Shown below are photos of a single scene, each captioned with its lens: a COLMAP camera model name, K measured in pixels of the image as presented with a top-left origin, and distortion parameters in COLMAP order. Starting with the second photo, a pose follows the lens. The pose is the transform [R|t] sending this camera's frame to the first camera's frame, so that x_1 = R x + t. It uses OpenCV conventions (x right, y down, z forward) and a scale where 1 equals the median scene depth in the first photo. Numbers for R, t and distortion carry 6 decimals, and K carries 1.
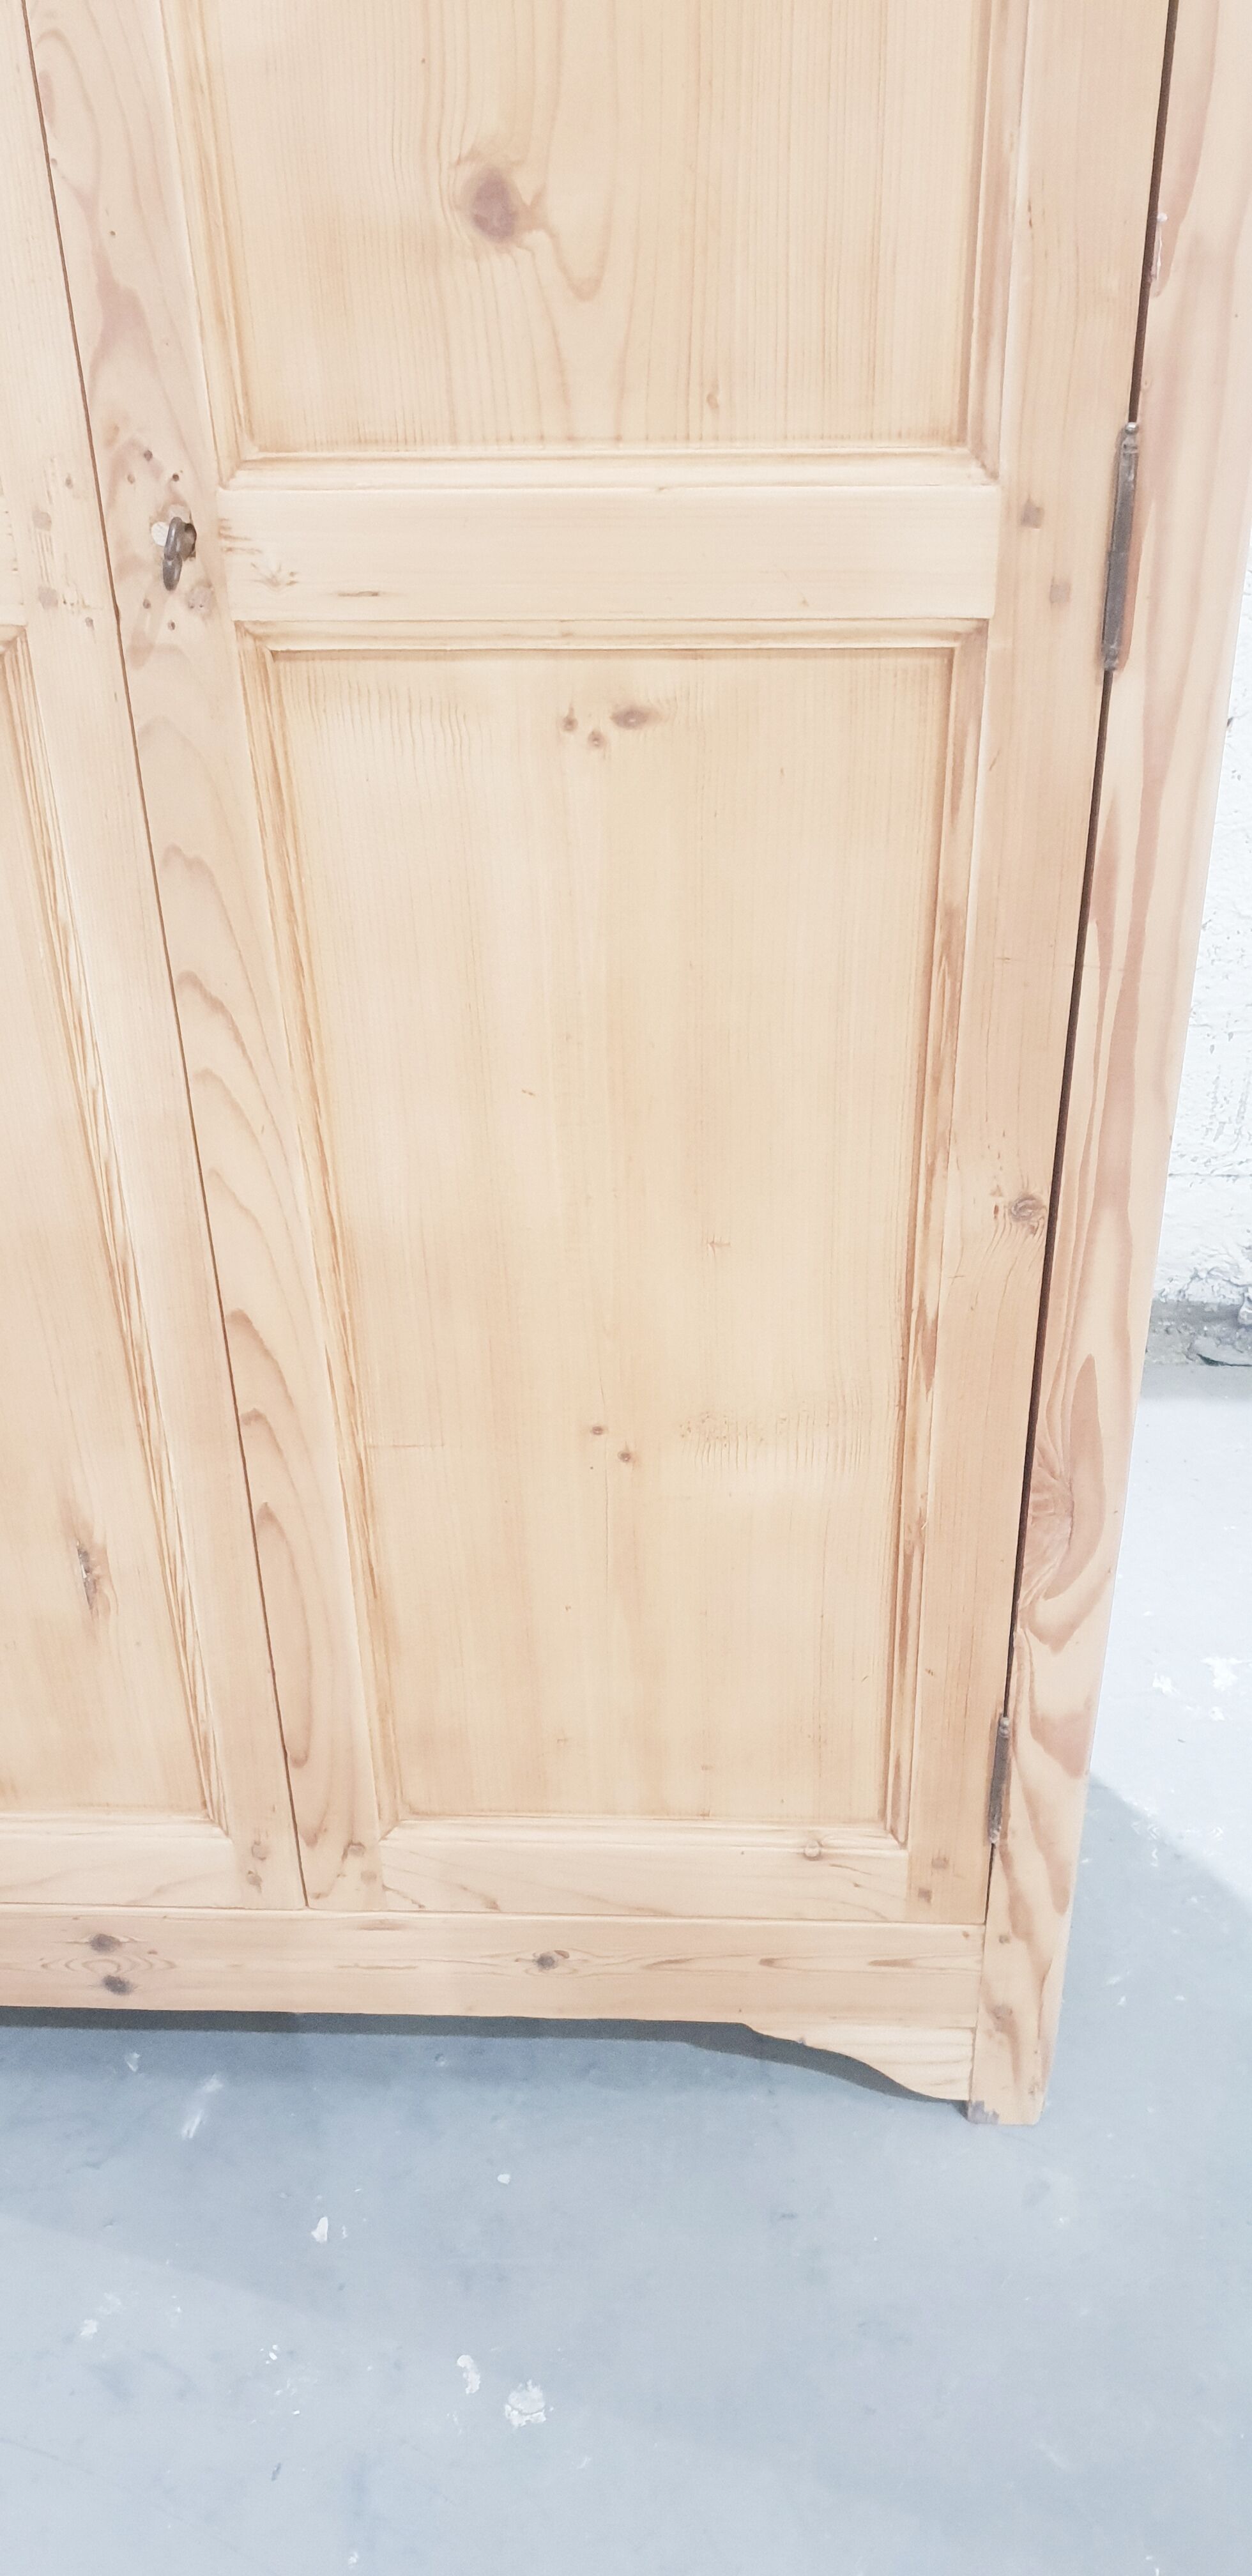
lens RADIAL K [[2018.9, 0, 667.4], [0, 2018.9, 1307.0], [0, 0, 1]] dist [0.041790, -0.059904]
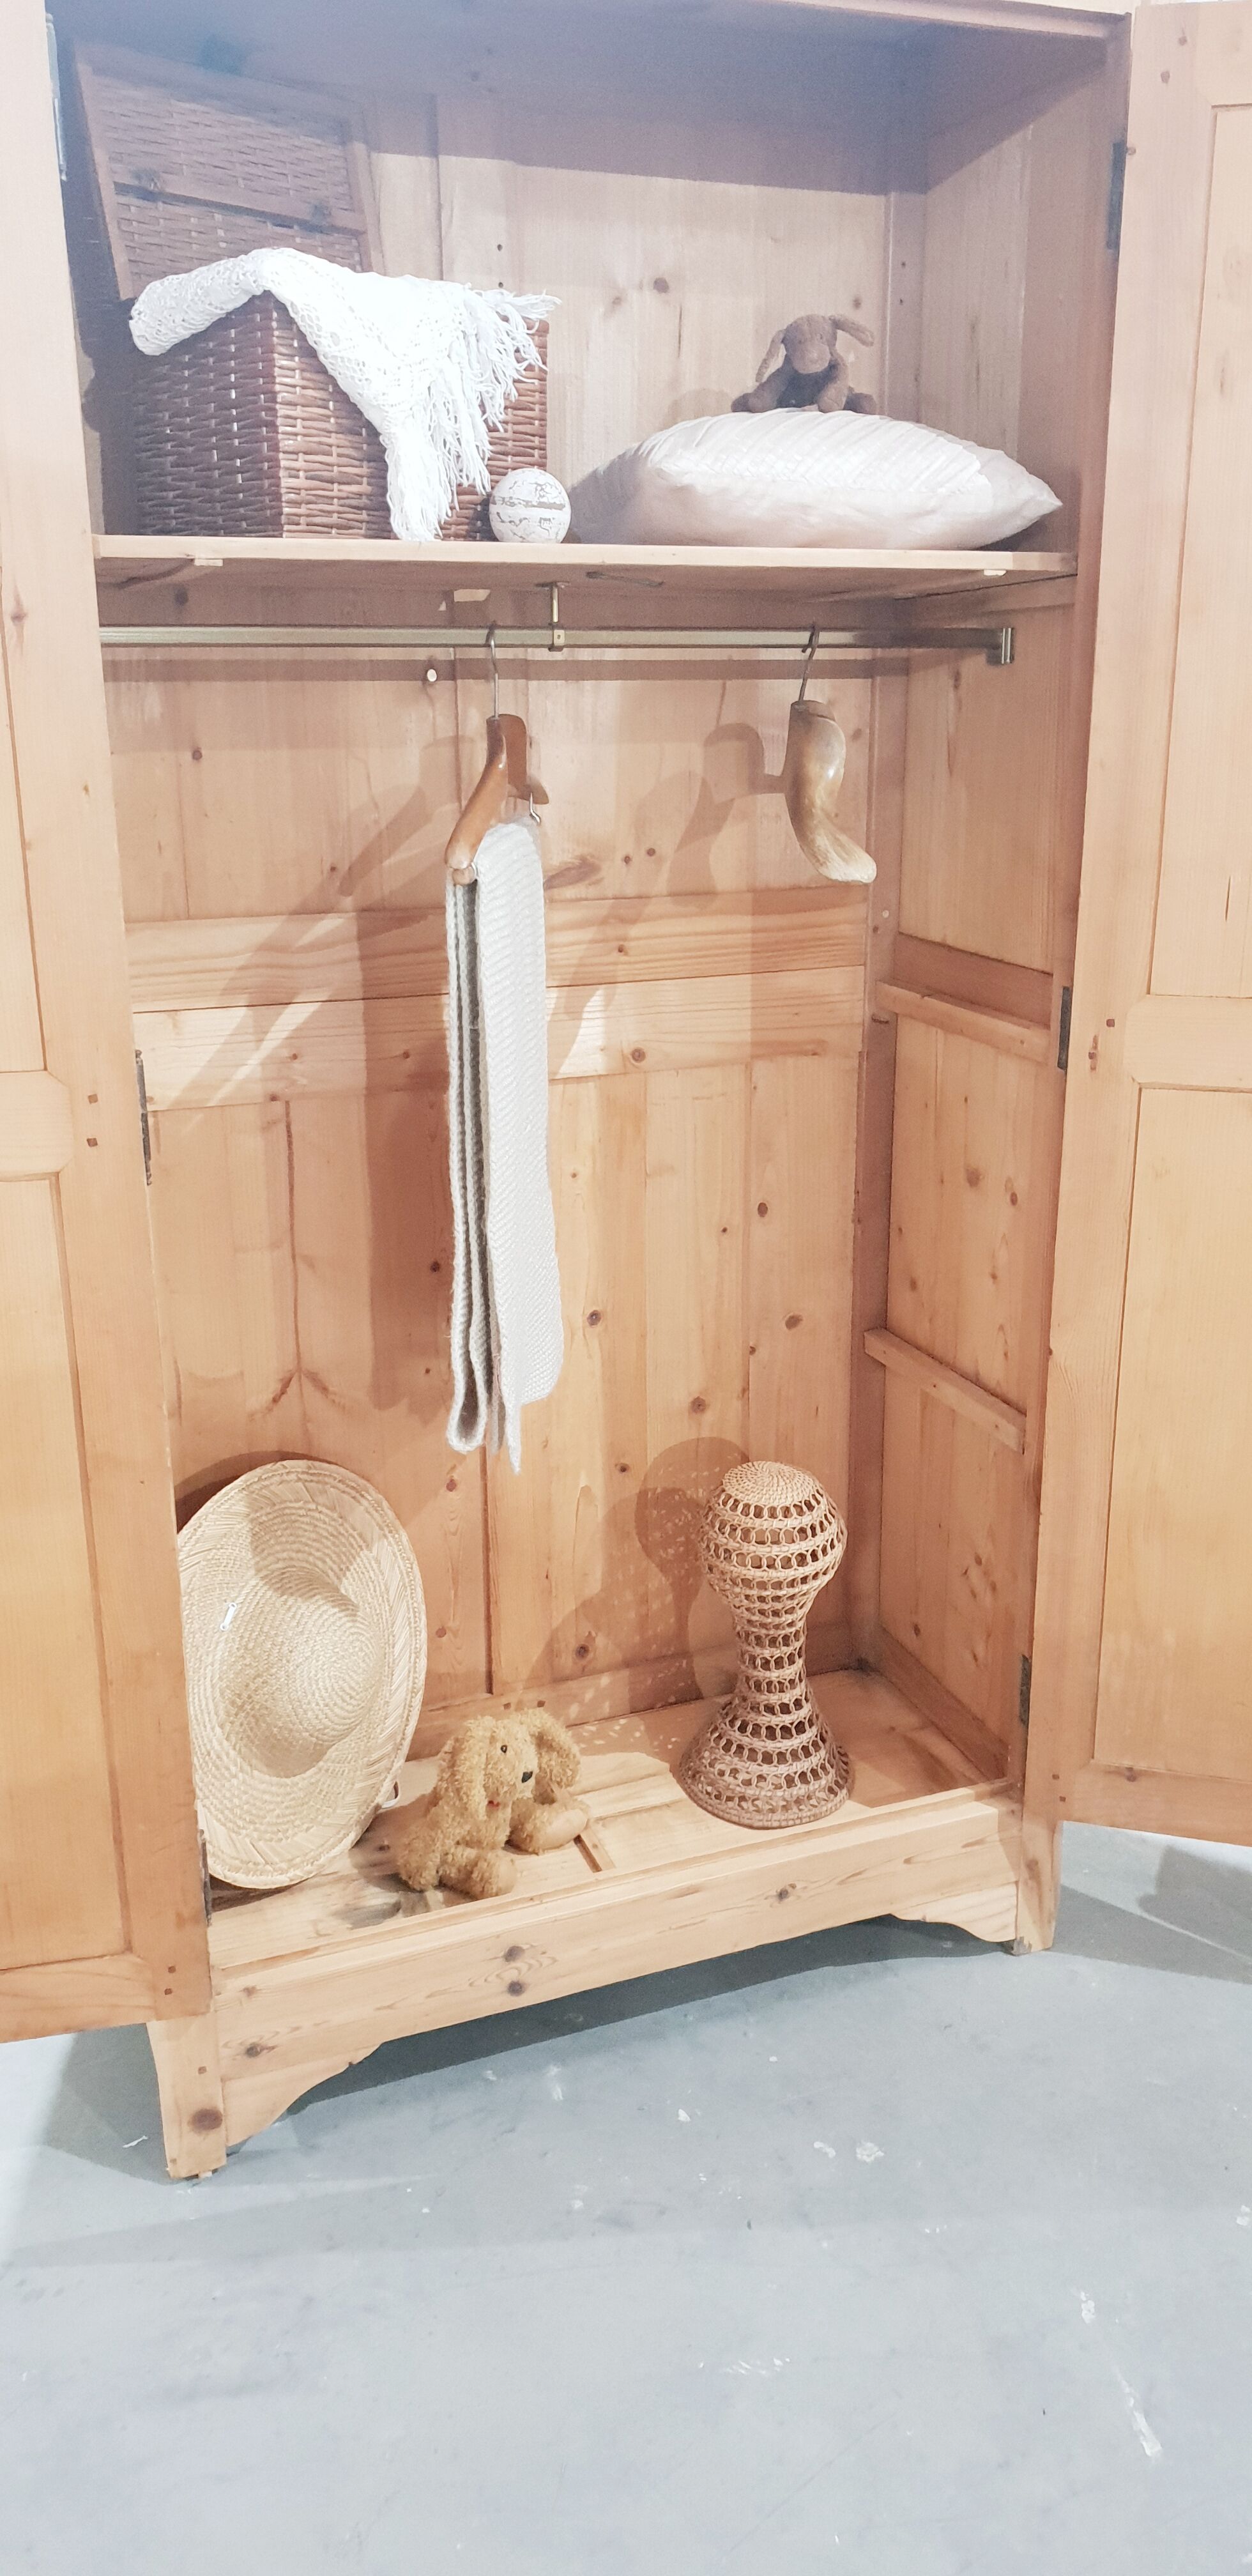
lens RADIAL K [[2018.9, 0, 664.8], [0, 2018.9, 1299.9], [0, 0, 1]] dist [0.041790, -0.059904]
pose [[0.913748, -0.116221, 0.389304, -0.832245], [0.202845, 0.960741, -0.189291, 0.186813], [-0.352021, 0.251932, 0.901450, -0.596818]]
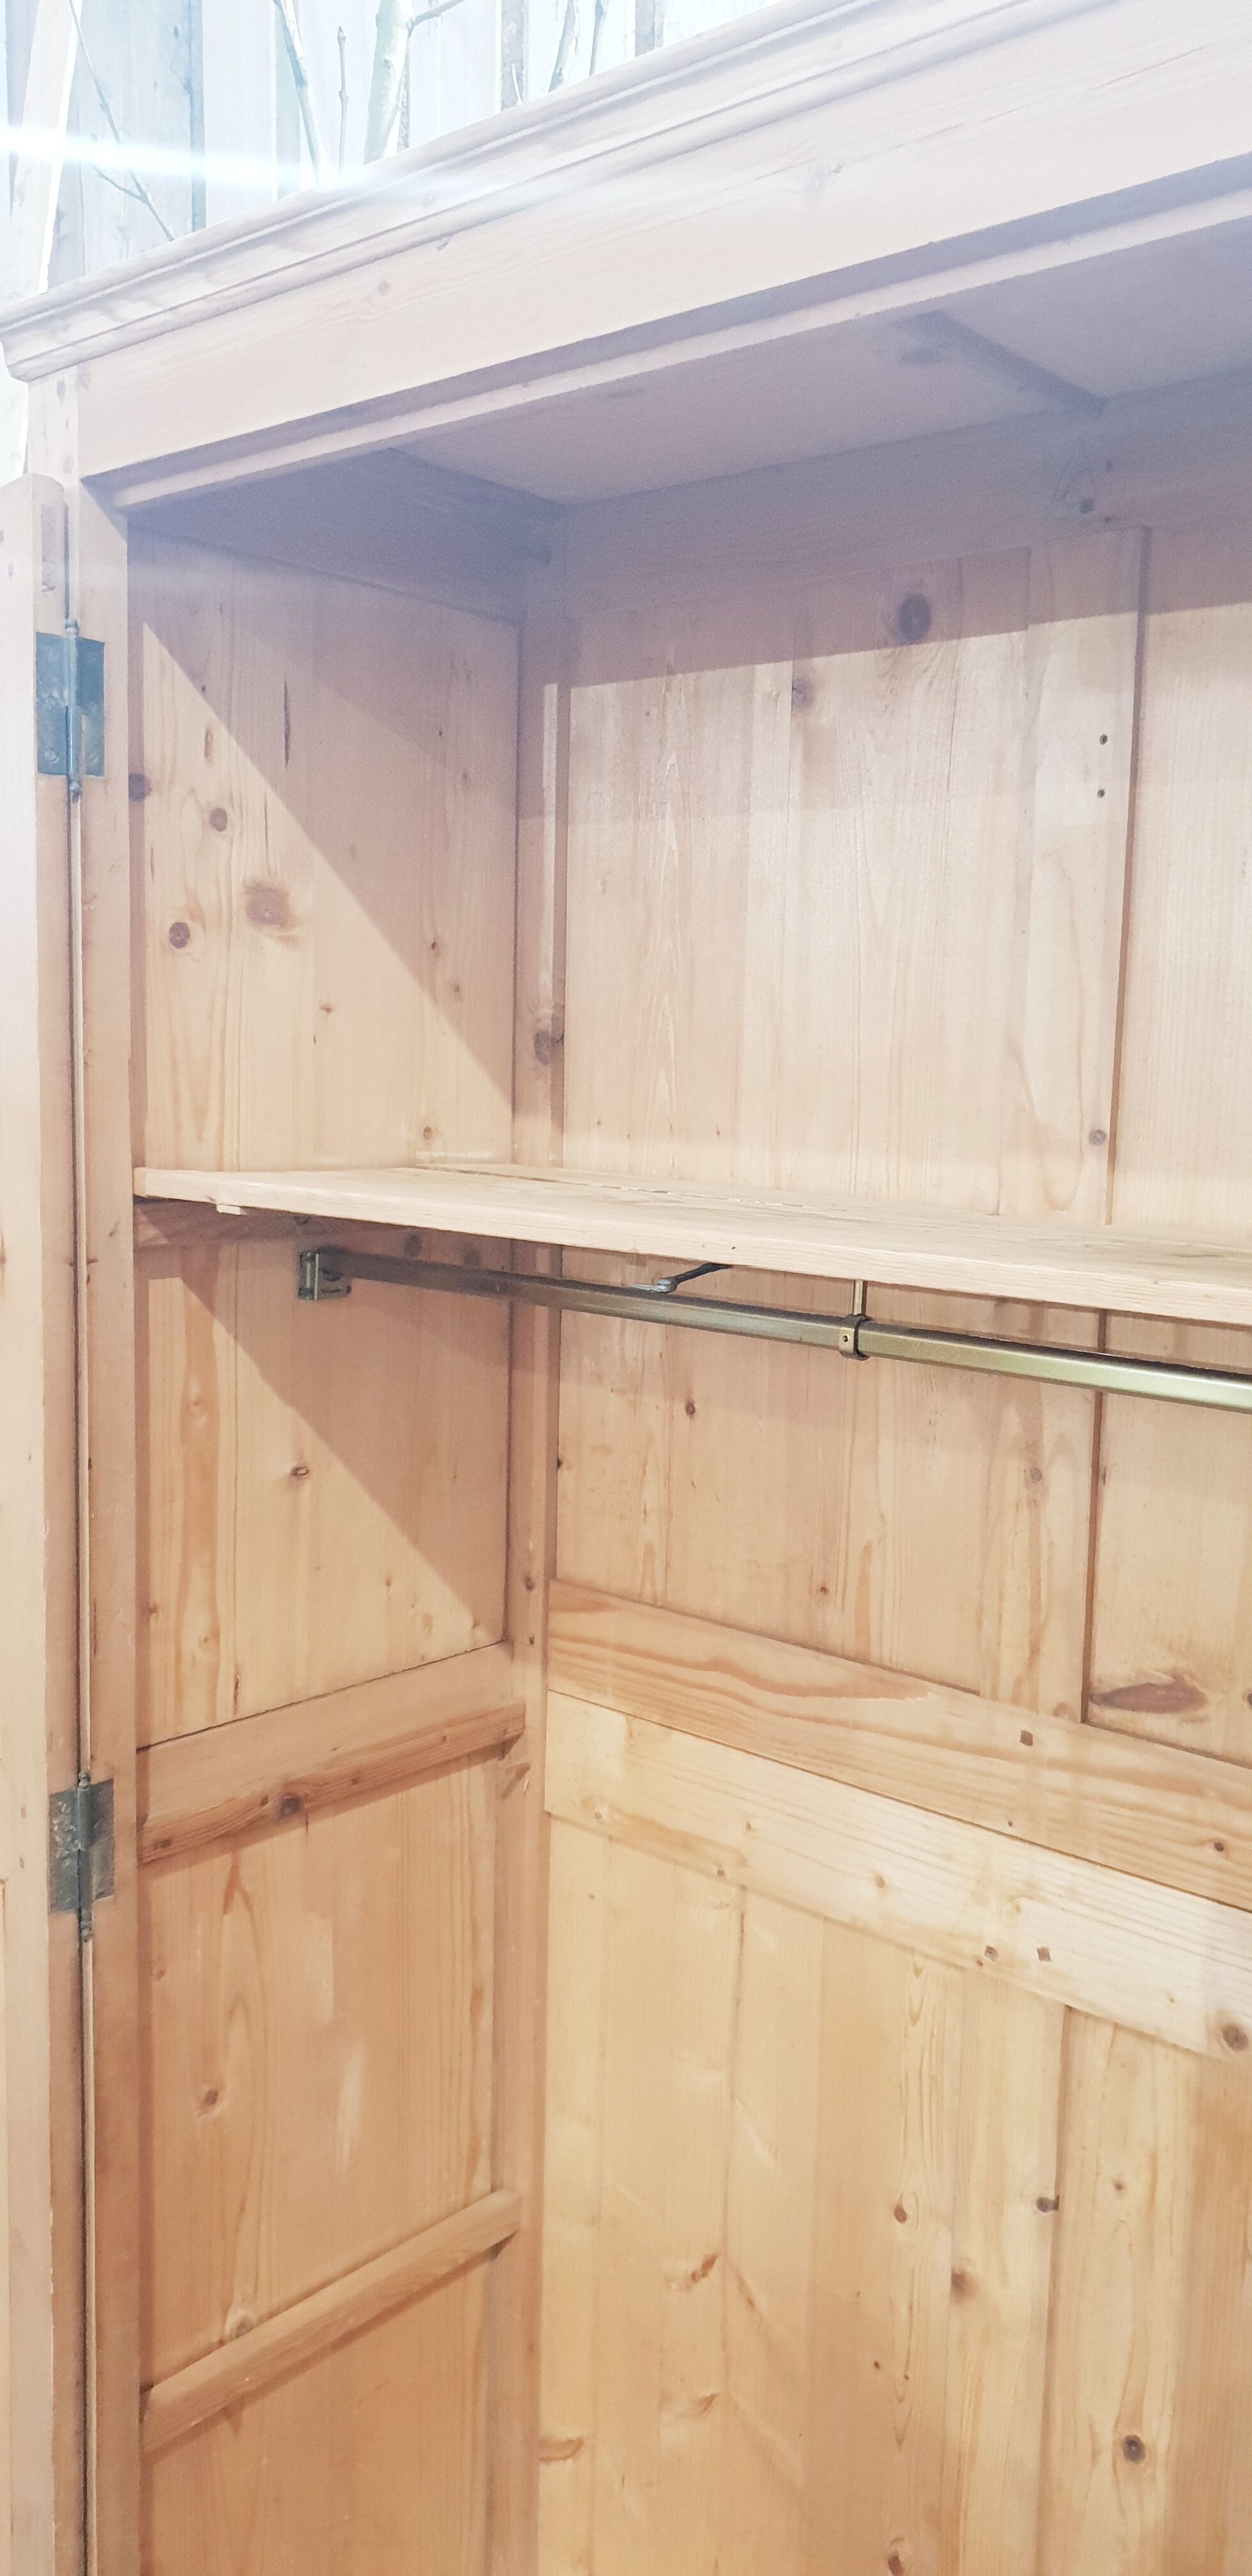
lens RADIAL K [[2018.9, 0, 648.9], [0, 2018.9, 1286.8], [0, 0, 1]] dist [0.041790, -0.059904]
pose [[0.777954, 0.108822, -0.618825, 0.329226], [-0.356952, 0.887065, -0.292748, -0.347091], [0.517081, 0.448636, 0.728940, -0.021734]]
